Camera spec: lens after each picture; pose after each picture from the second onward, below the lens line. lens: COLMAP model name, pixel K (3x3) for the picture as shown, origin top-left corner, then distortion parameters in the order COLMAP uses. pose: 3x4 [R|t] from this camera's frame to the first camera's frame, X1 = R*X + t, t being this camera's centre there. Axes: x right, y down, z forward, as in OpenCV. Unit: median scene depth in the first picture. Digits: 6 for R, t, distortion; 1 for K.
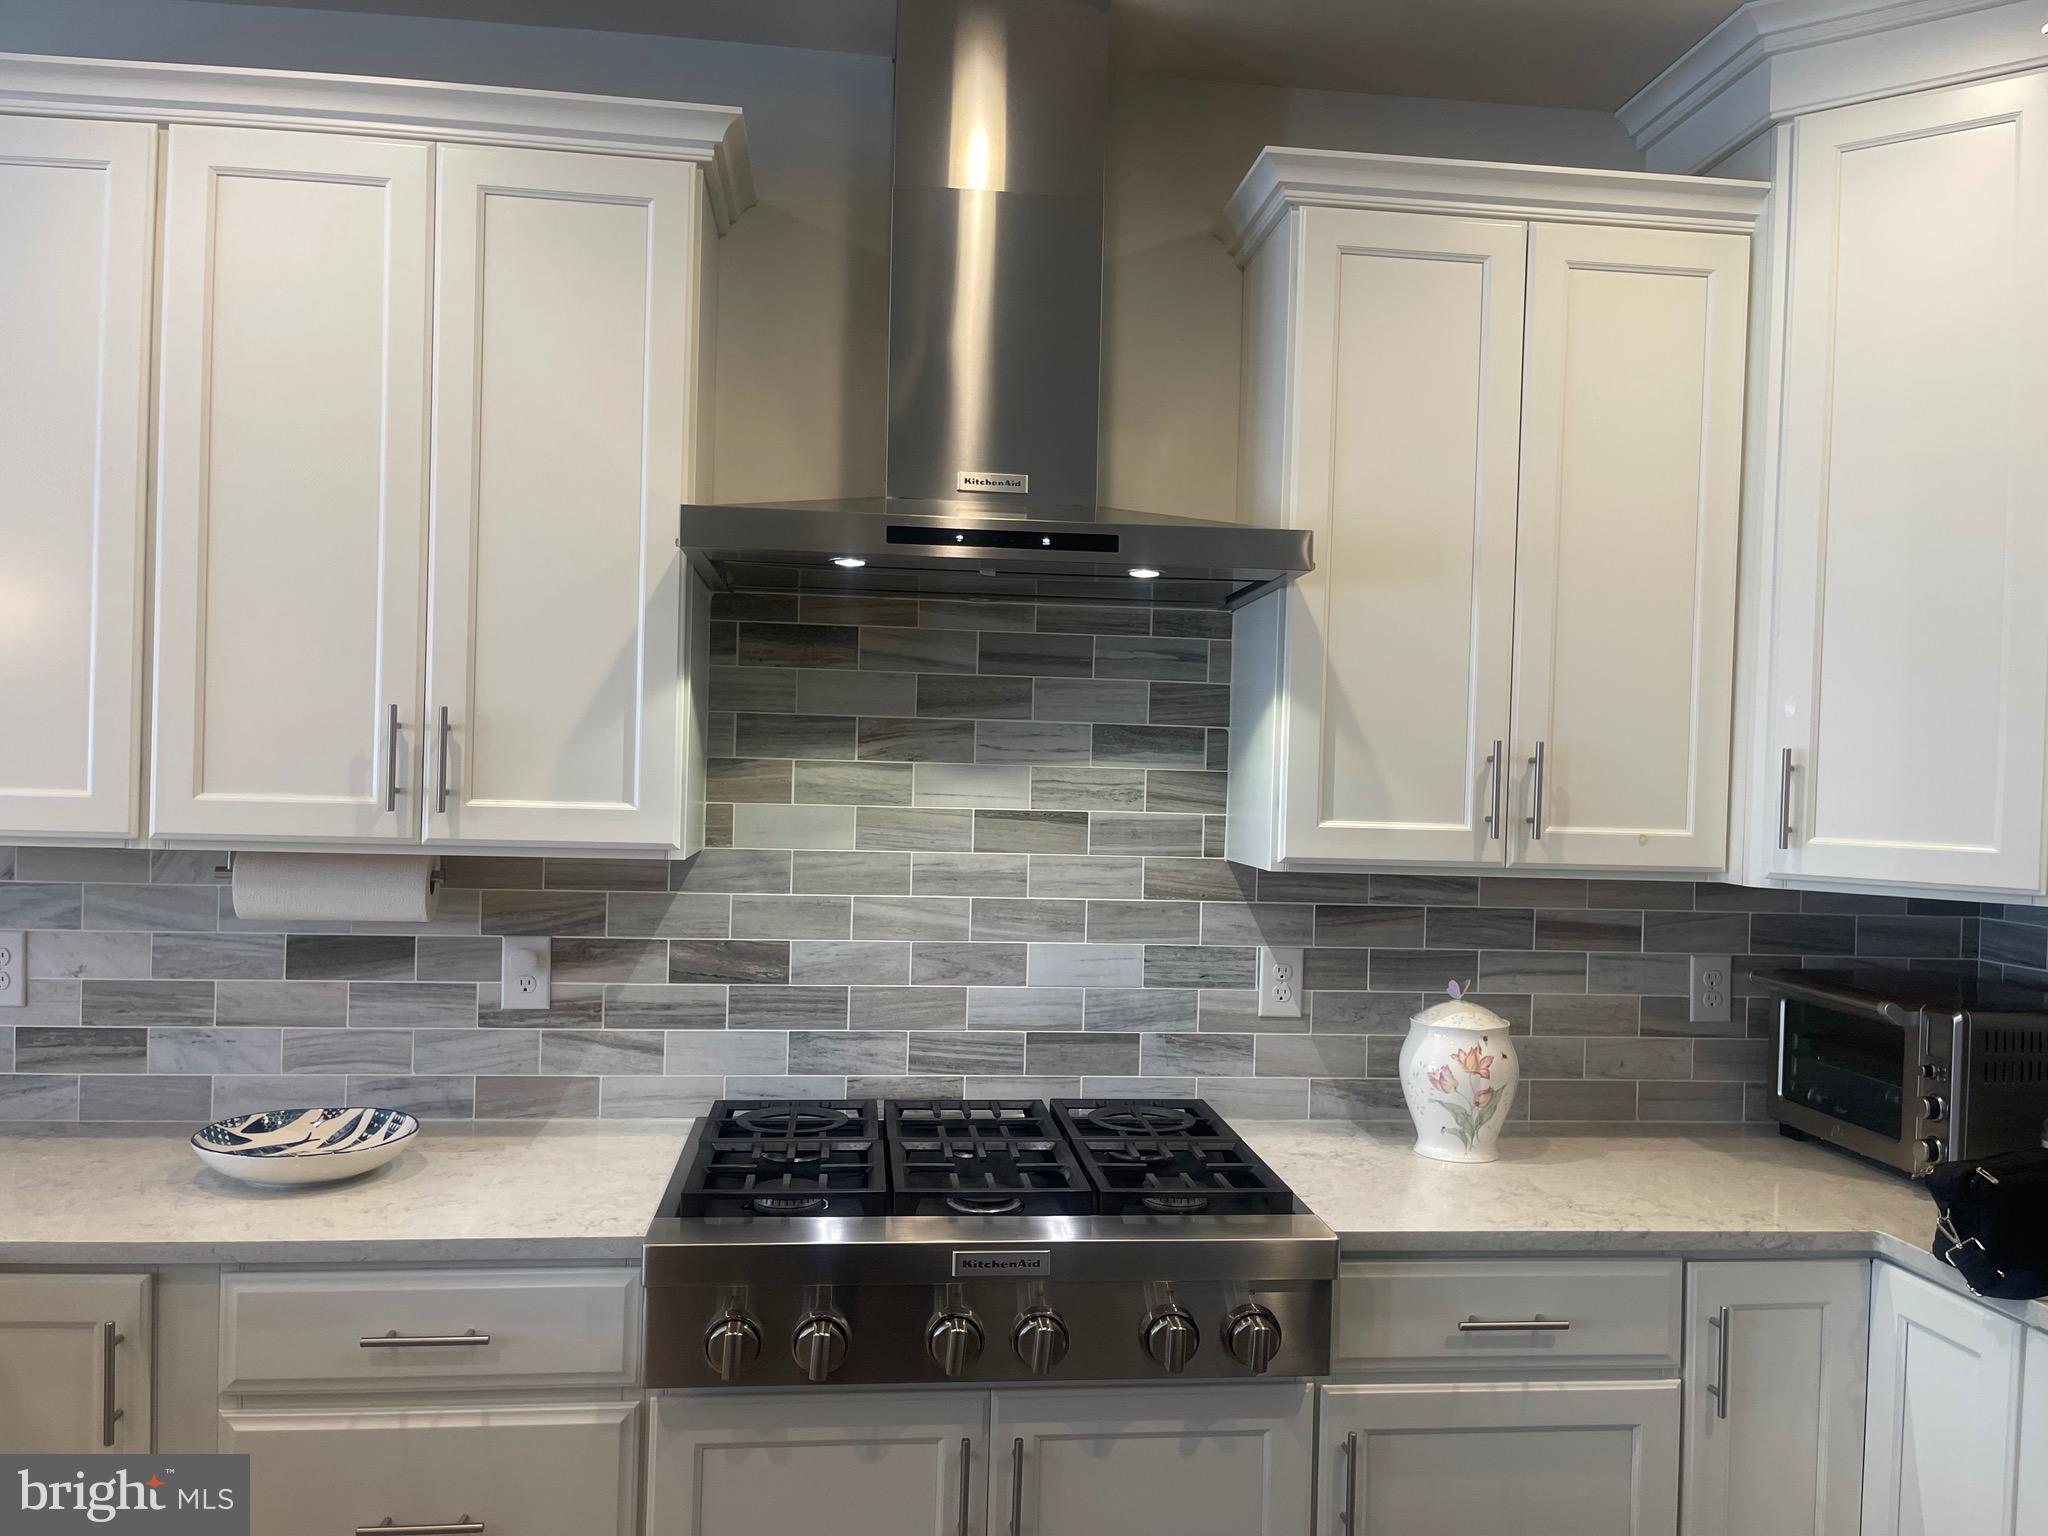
lens RADIAL K [[1535.4, 0, 1026.4], [0, 1535.4, 791.3], [0, 0, 1]] dist [0.062154, -0.095833]
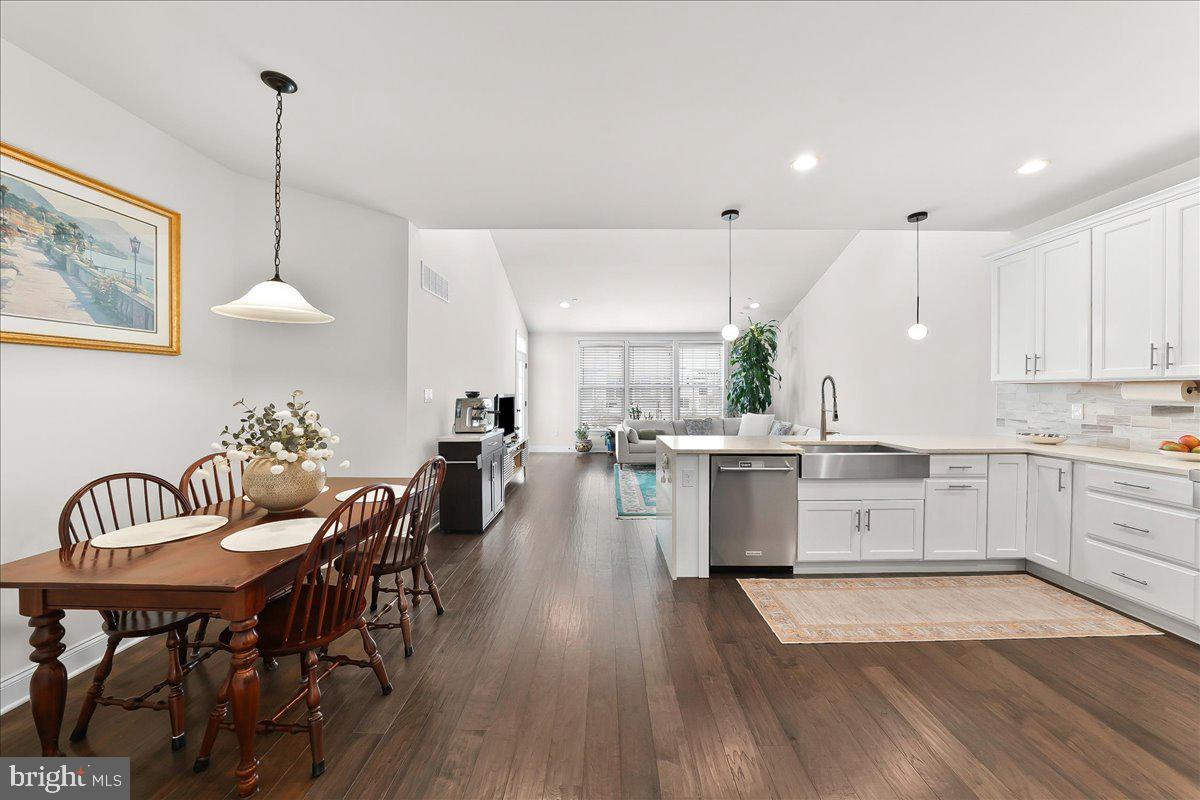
lens RADIAL K [[435.4, 0, 604.9], [0, 435.4, 389.2], [0, 0, 1]] dist [-0.009674, 0.000183]
pose [[-0.102036, -0.033503, -0.994216, 0.758550], [-0.020645, 0.999289, -0.031555, 0.113246], [0.994567, 0.017305, -0.102655, -0.287911]]
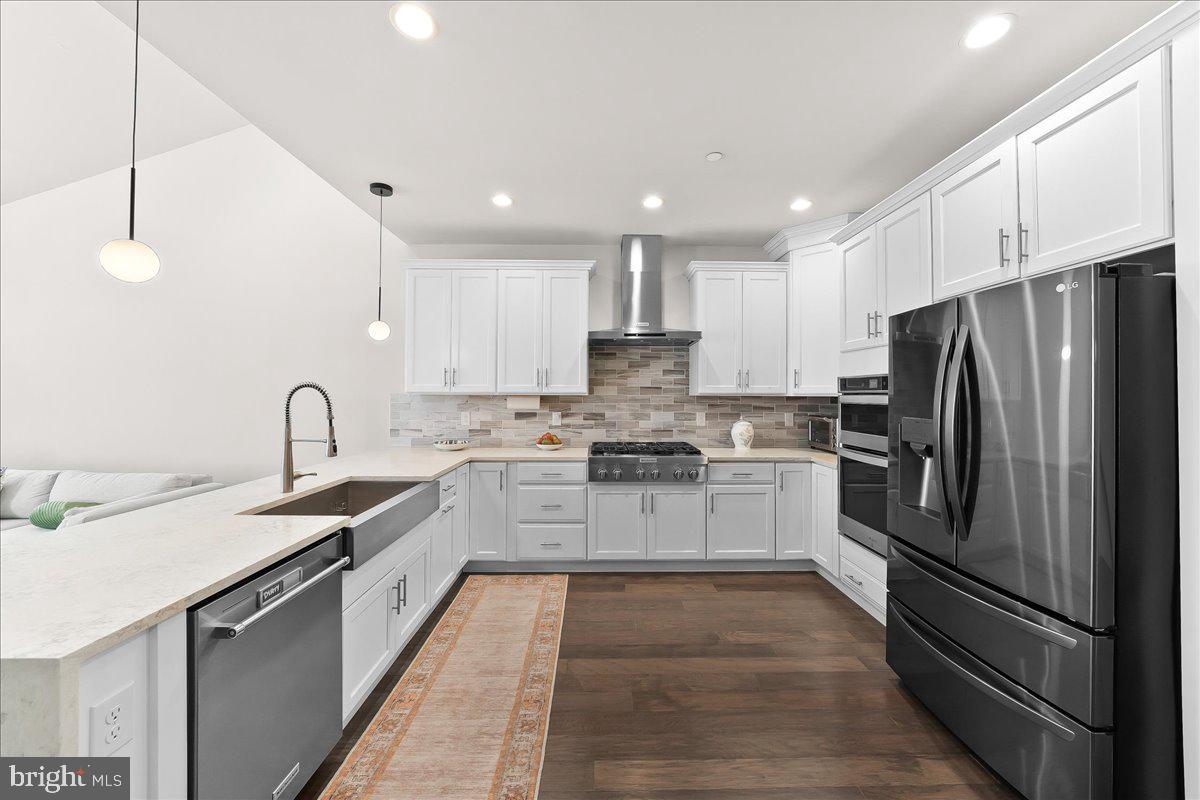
lens RADIAL K [[435.4, 0, 604.9], [0, 435.4, 389.2], [0, 0, 1]] dist [-0.009674, 0.000183]
pose [[0.995368, -0.027016, -0.092265, -0.016404], [0.024166, 0.999200, -0.031865, 0.067168], [0.093052, 0.029488, 0.995225, -0.491327]]
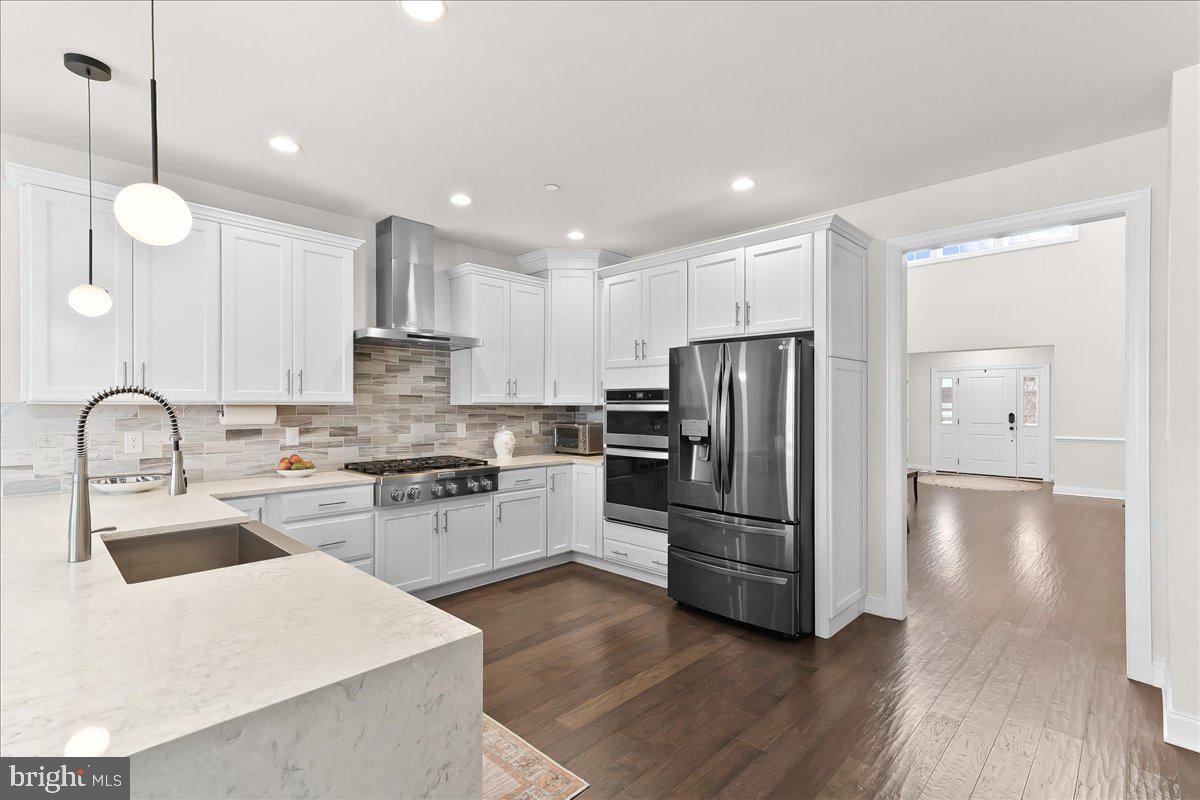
lens RADIAL K [[549.1, 0, 603.7], [0, 549.1, 403.2], [0, 0, 1]] dist [0.025230, 0.000103]
pose [[0.770538, -0.026178, 0.636857, -0.617484], [0.031728, 0.999493, 0.002697, 0.053185], [-0.636604, 0.018128, 0.770978, -0.631282]]
